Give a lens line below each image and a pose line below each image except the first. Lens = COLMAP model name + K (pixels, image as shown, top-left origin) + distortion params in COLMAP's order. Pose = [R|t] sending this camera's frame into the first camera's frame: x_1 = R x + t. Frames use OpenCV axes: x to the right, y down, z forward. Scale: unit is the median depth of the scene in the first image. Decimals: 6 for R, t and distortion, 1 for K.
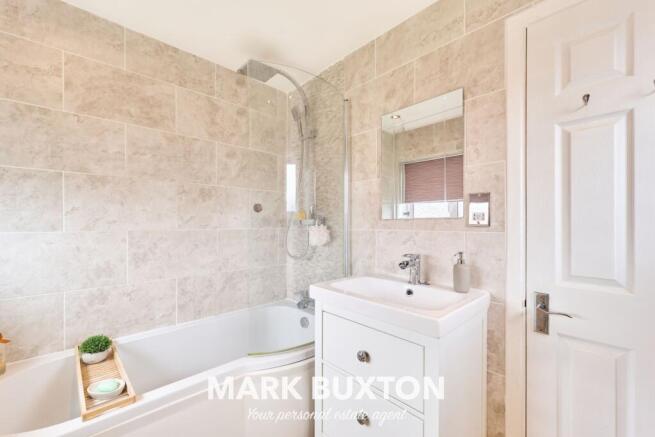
lens RADIAL K [[267.6, 0, 328.6], [0, 267.6, 222.5], [0, 0, 1]] dist [0.002140, 0.000011]
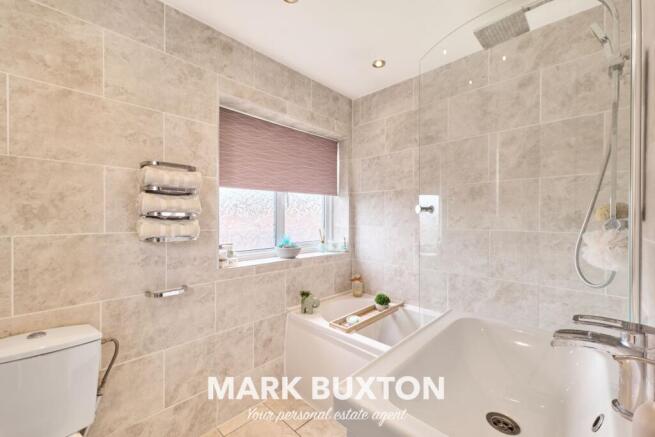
lens RADIAL K [[267.6, 0, 328.9], [0, 267.6, 217.4], [0, 0, 1]] dist [0.002140, 0.000011]
pose [[0.039387, -0.001520, -0.999223, 0.524265], [-0.000080, 0.999999, -0.001524, -0.018261], [0.999224, 0.000140, 0.039387, 0.478456]]
